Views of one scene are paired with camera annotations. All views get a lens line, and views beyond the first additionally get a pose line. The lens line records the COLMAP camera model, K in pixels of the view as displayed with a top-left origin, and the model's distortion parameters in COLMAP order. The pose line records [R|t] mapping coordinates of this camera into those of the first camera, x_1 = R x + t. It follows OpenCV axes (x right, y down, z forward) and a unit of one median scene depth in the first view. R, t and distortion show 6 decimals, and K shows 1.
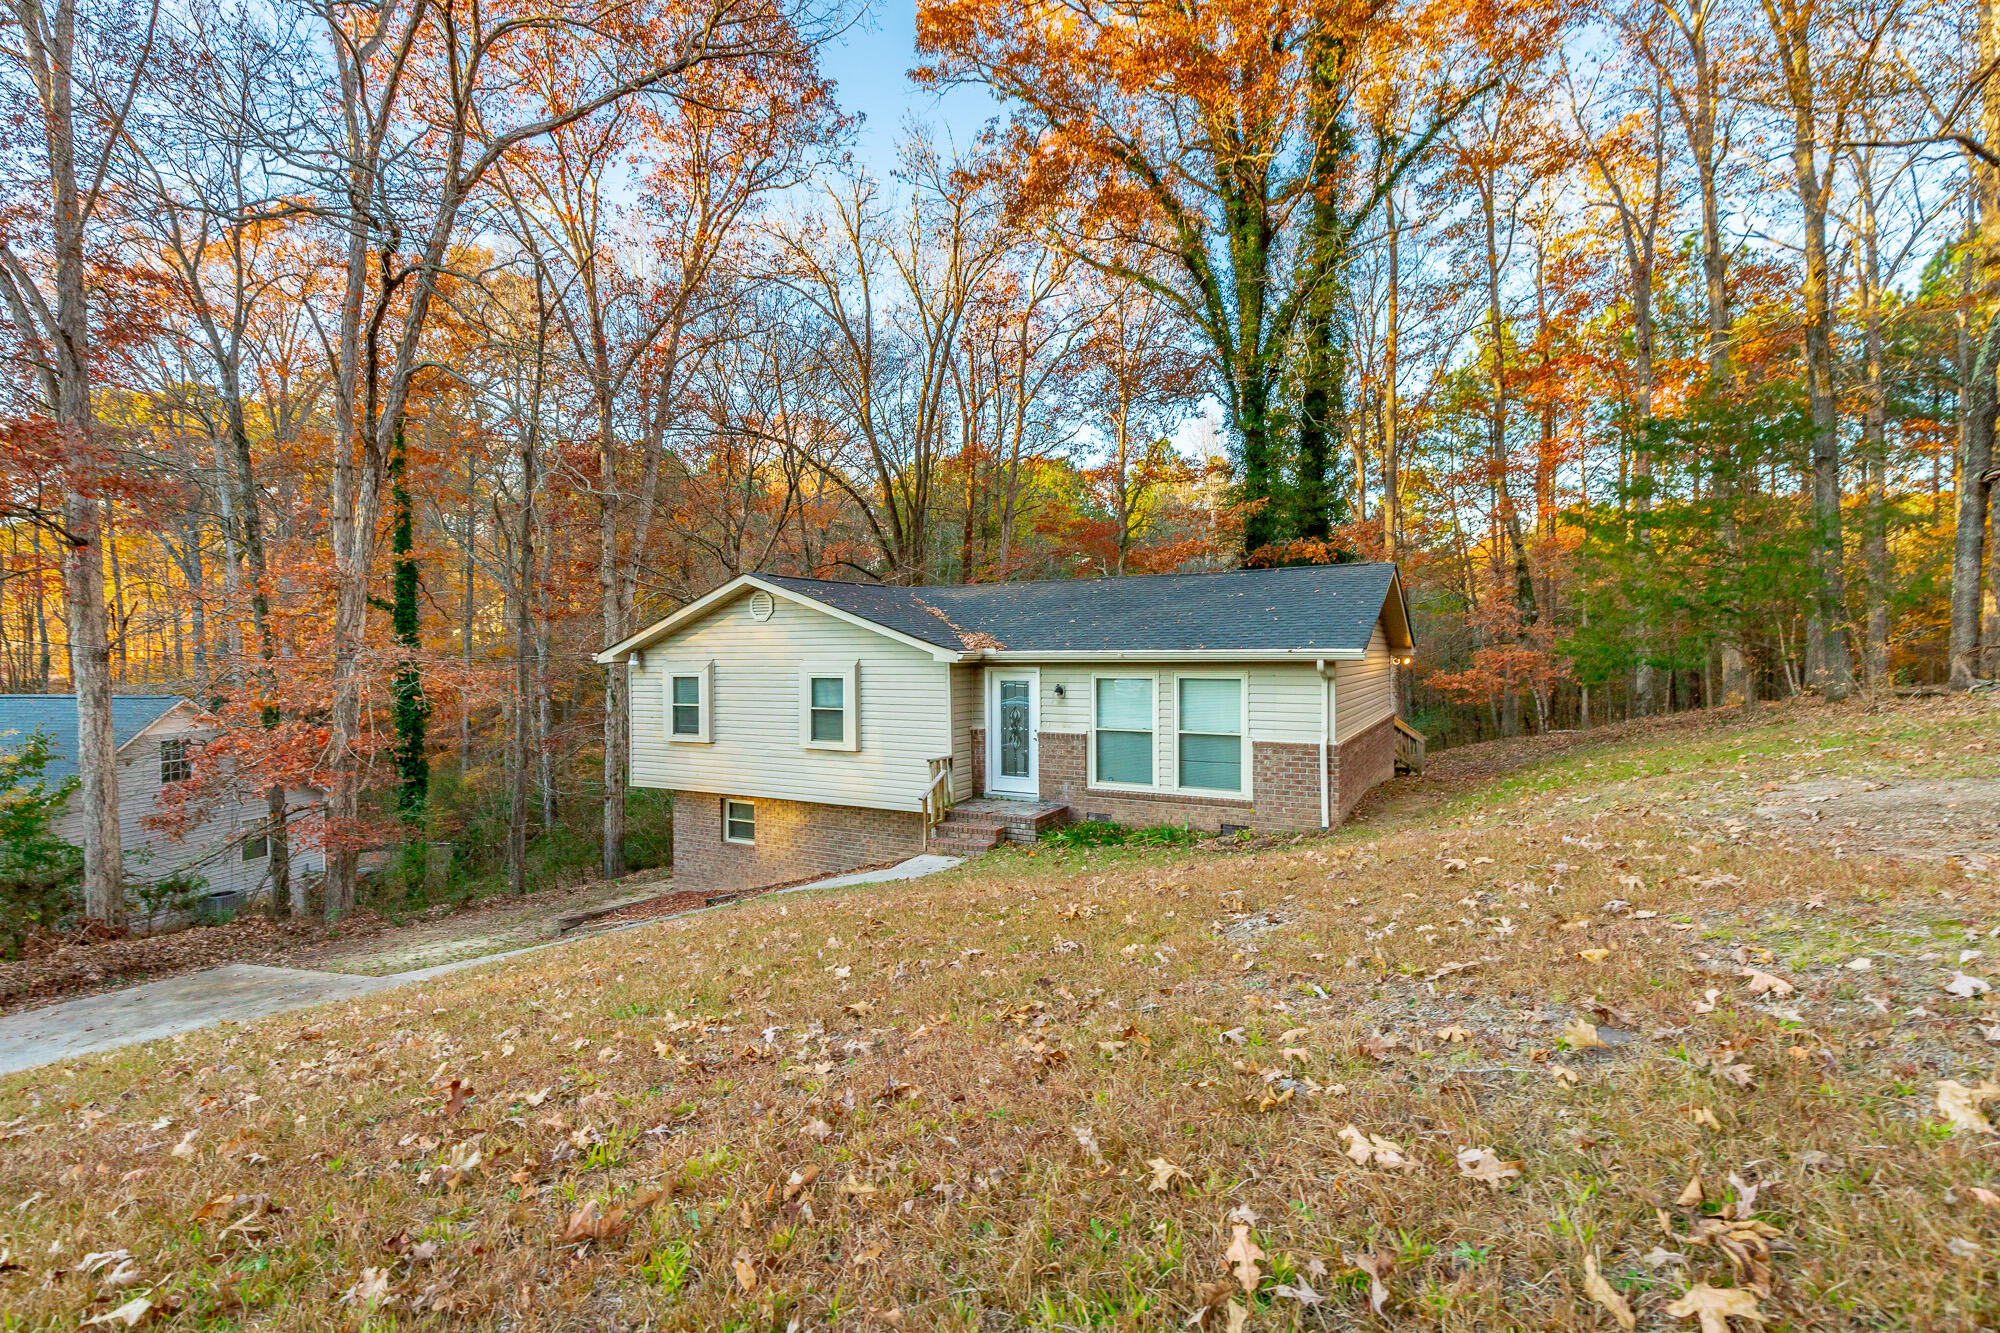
lens RADIAL K [[898.2, 0, 1000.9], [0, 898.2, 656.8], [0, 0, 1]] dist [0.002534, 0.000671]
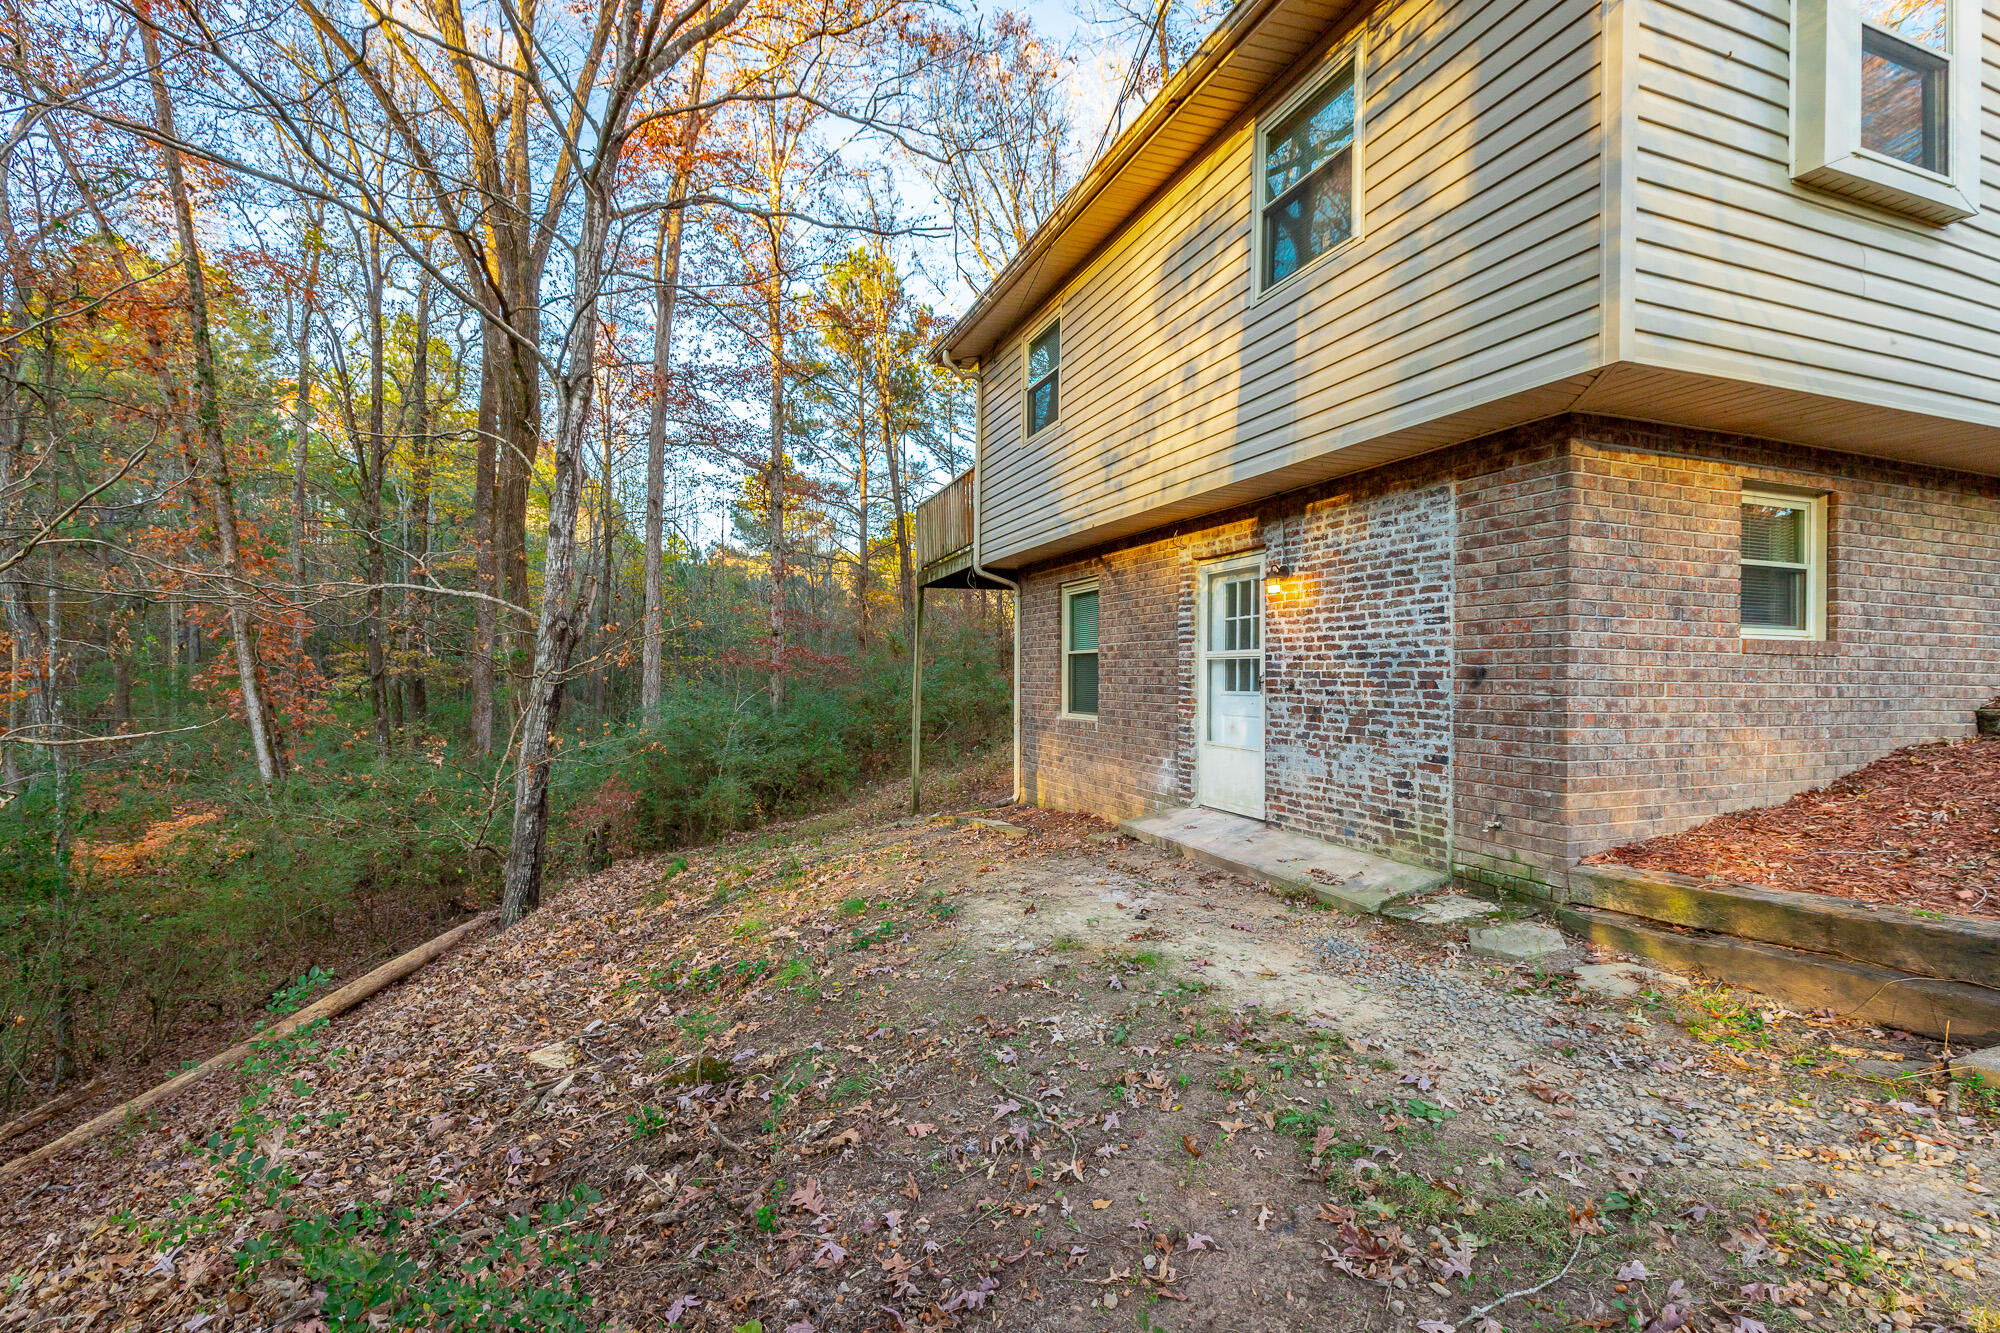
lens RADIAL K [[909.5, 0, 1009.5], [0, 909.5, 674.0], [0, 0, 1]] dist [0.004856, 0.000482]
pose [[0.640416, 0.013864, 0.767903, -0.822415], [-0.007528, 0.999902, -0.011774, 0.272084], [-0.767992, 0.001760, 0.640457, 1.215695]]
